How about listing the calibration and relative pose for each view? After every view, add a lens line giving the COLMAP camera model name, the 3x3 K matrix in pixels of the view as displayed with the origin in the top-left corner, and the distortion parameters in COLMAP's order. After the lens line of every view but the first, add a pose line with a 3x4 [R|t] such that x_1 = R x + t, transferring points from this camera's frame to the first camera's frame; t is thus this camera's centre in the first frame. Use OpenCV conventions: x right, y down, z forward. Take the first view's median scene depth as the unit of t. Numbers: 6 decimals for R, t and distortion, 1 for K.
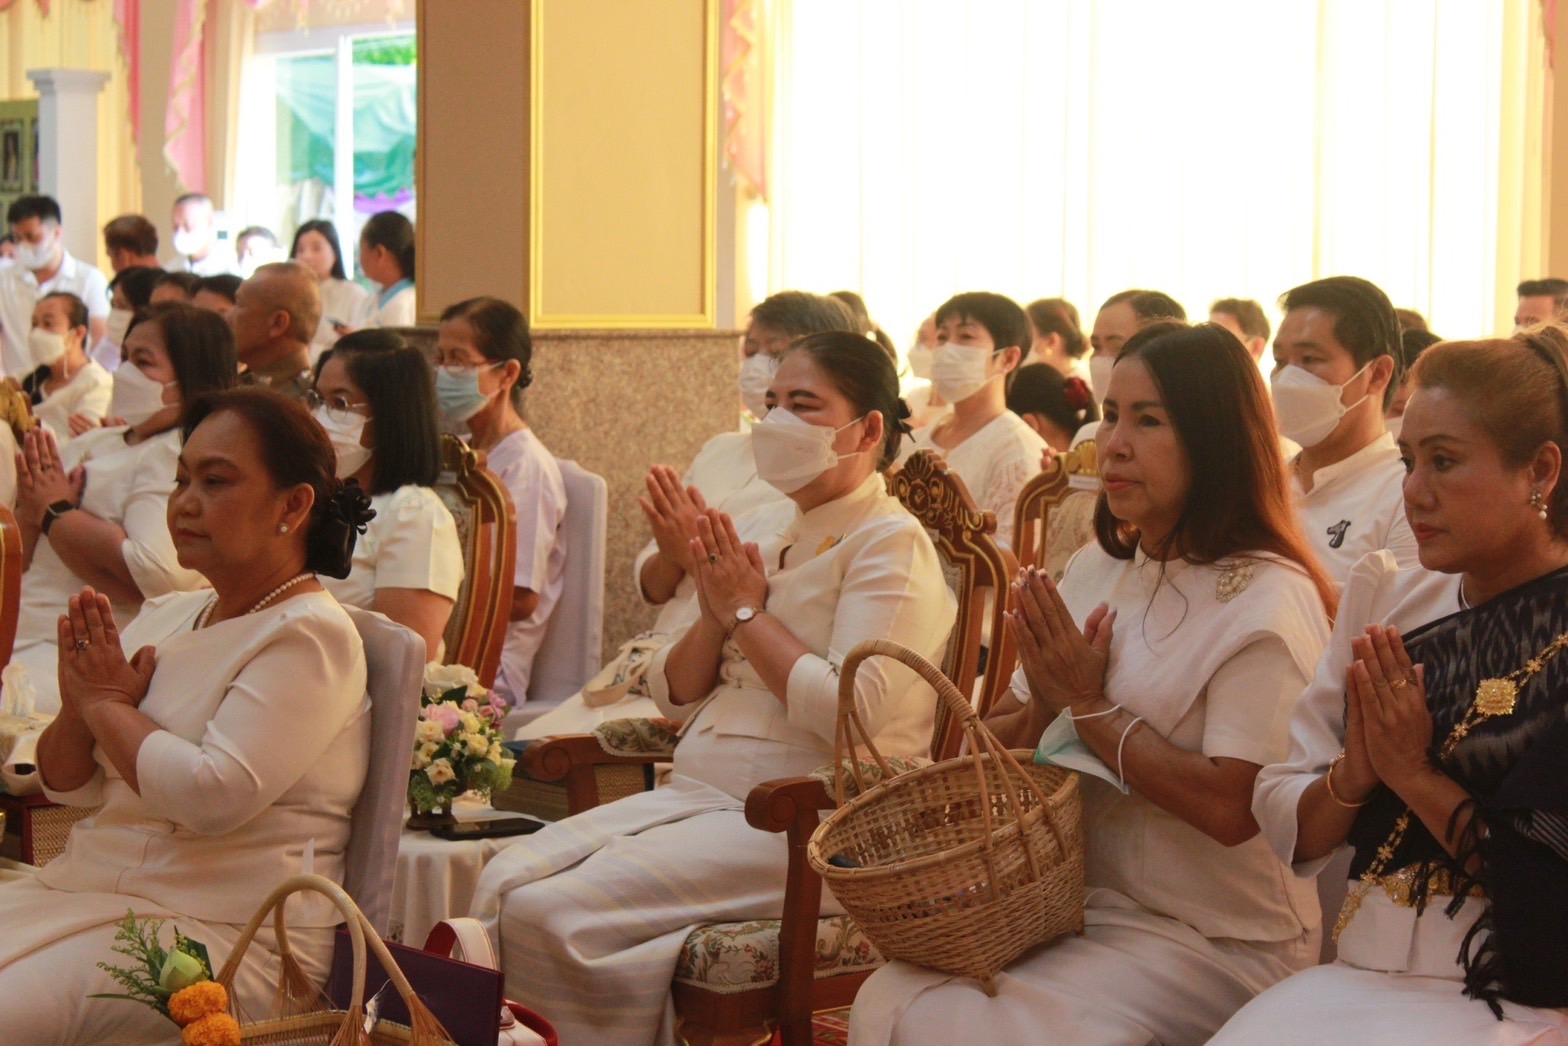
lens RADIAL K [[3703.3, 0, 784.0], [0, 3703.3, 523.0], [0, 0, 1]] dist [0.076290, 0.122938]
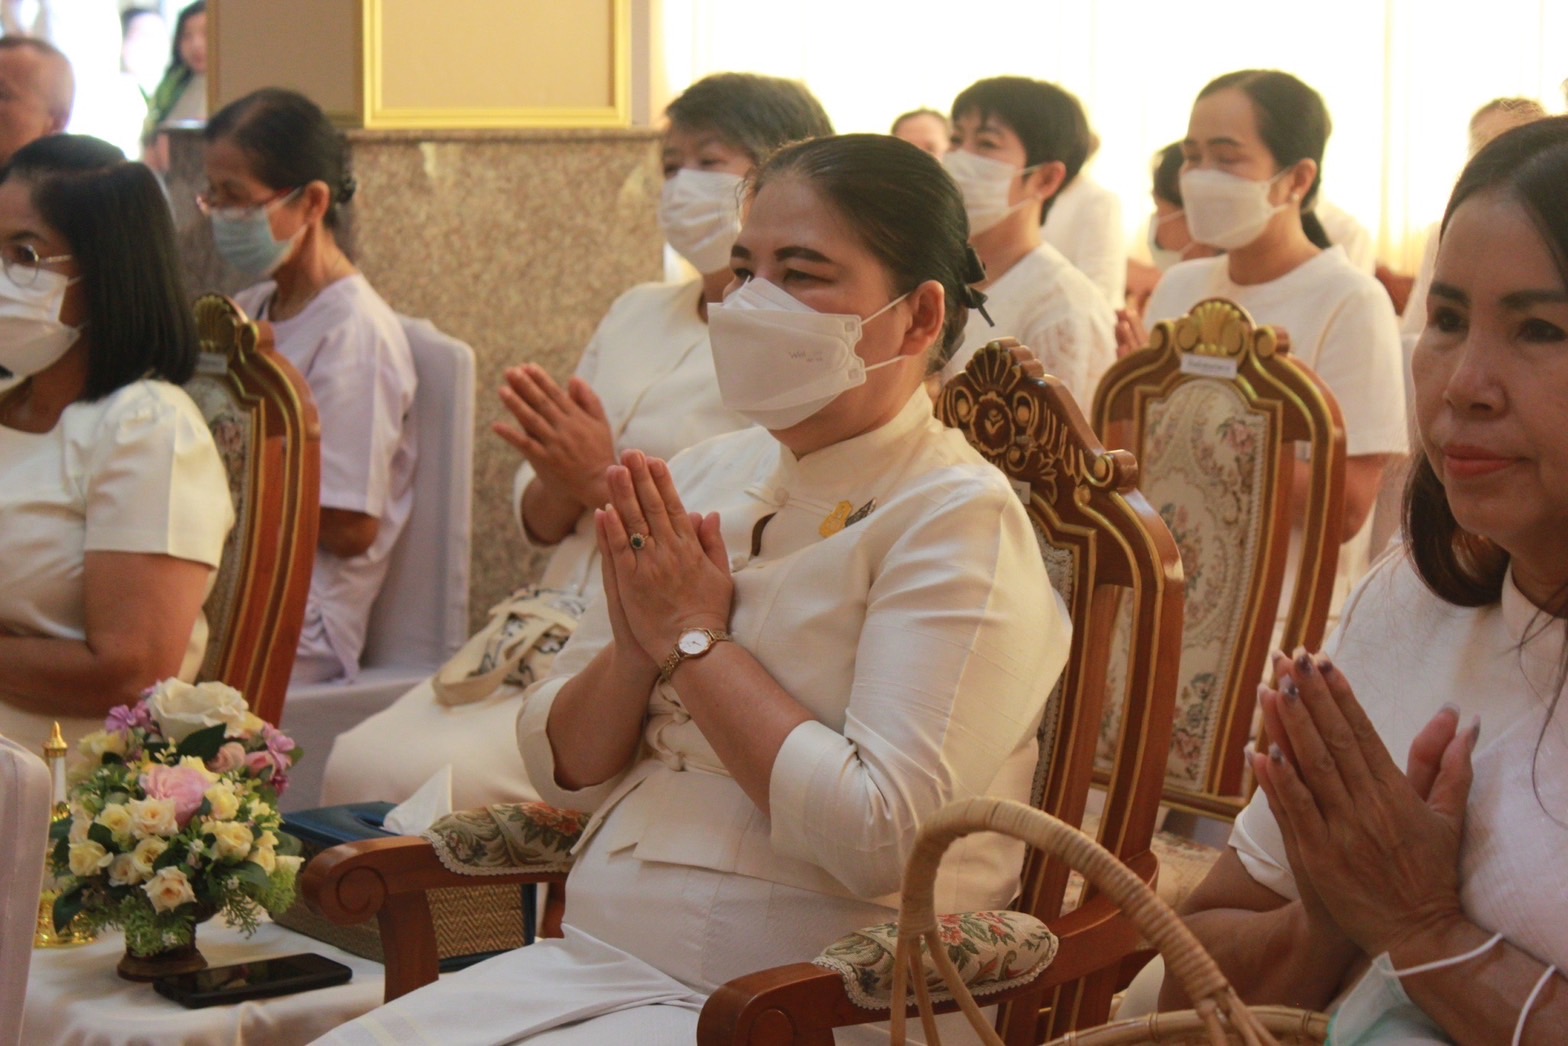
lens RADIAL K [[3703.3, 0, 784.0], [0, 3703.3, 523.0], [0, 0, 1]] dist [0.076290, 0.122938]
pose [[0.999701, -0.005973, 0.023722, -0.009096], [0.004679, 0.998516, 0.054253, -0.021996], [-0.024011, -0.054126, 0.998245, 0.413156]]
